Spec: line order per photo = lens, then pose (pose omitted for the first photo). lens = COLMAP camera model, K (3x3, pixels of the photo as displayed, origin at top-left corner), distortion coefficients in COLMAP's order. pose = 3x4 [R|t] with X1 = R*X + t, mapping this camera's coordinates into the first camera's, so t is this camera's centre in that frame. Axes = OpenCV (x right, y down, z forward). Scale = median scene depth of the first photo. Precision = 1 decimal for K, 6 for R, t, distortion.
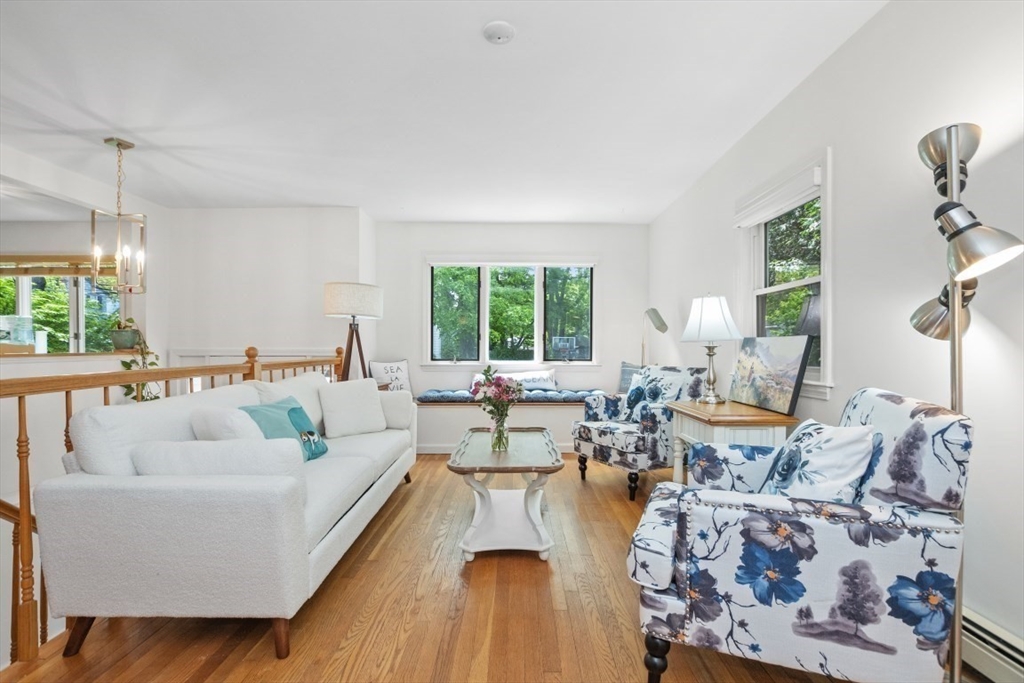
lens RADIAL K [[446.7, 0, 508.6], [0, 446.7, 350.1], [0, 0, 1]] dist [-0.024210, -0.000020]
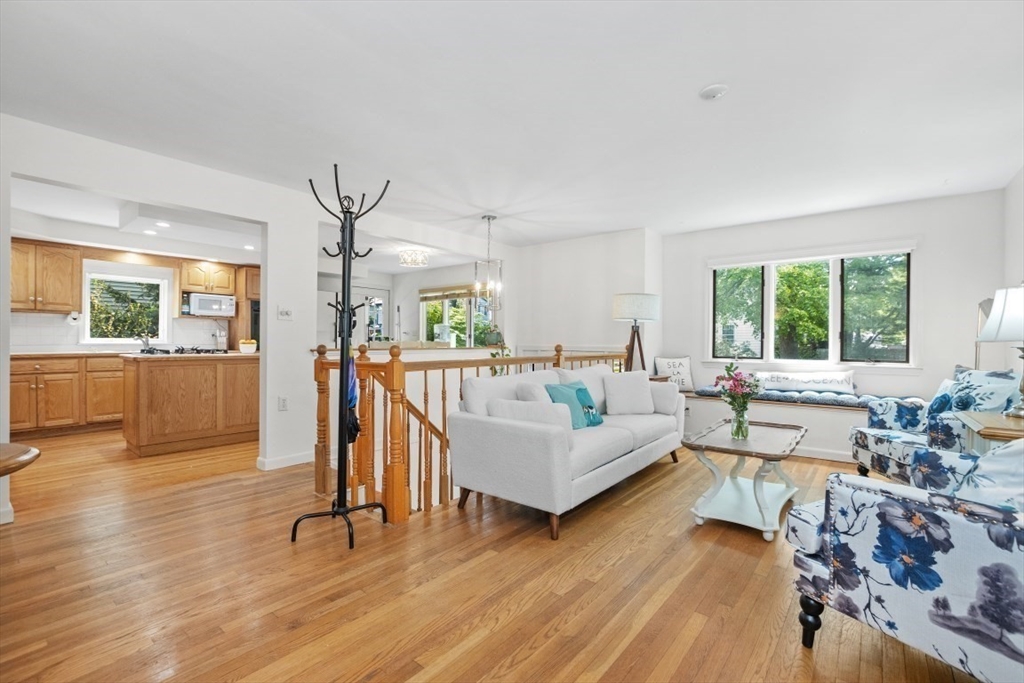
lens RADIAL K [[438.7, 0, 515.7], [0, 438.7, 341.2], [0, 0, 1]] dist [-0.016283, 0.000298]
pose [[0.769825, 0.001912, -0.638252, 0.351738], [-0.010802, 0.999891, -0.010033, -0.002947], [0.638164, 0.014618, 0.769762, -0.287934]]
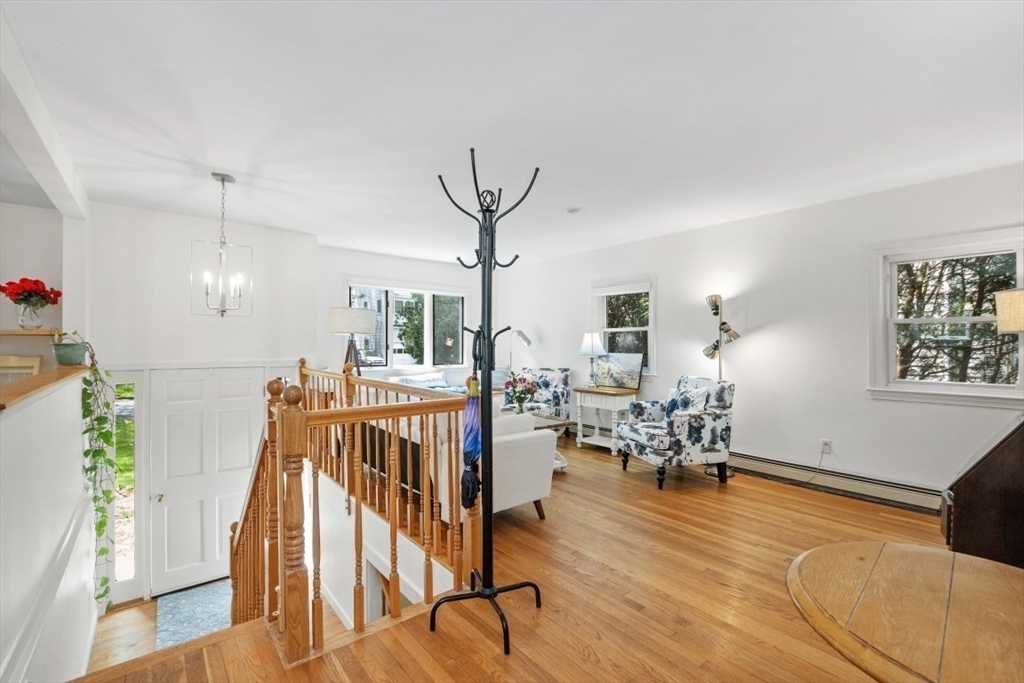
lens RADIAL K [[456.8, 0, 491.7], [0, 456.8, 339.7], [0, 0, 1]] dist [-0.024394, 0.000004]
pose [[0.793771, 0.007970, 0.608165, -1.699525], [0.000769, 0.999900, -0.014107, -0.090235], [-0.608216, 0.011665, 0.793686, -0.475041]]
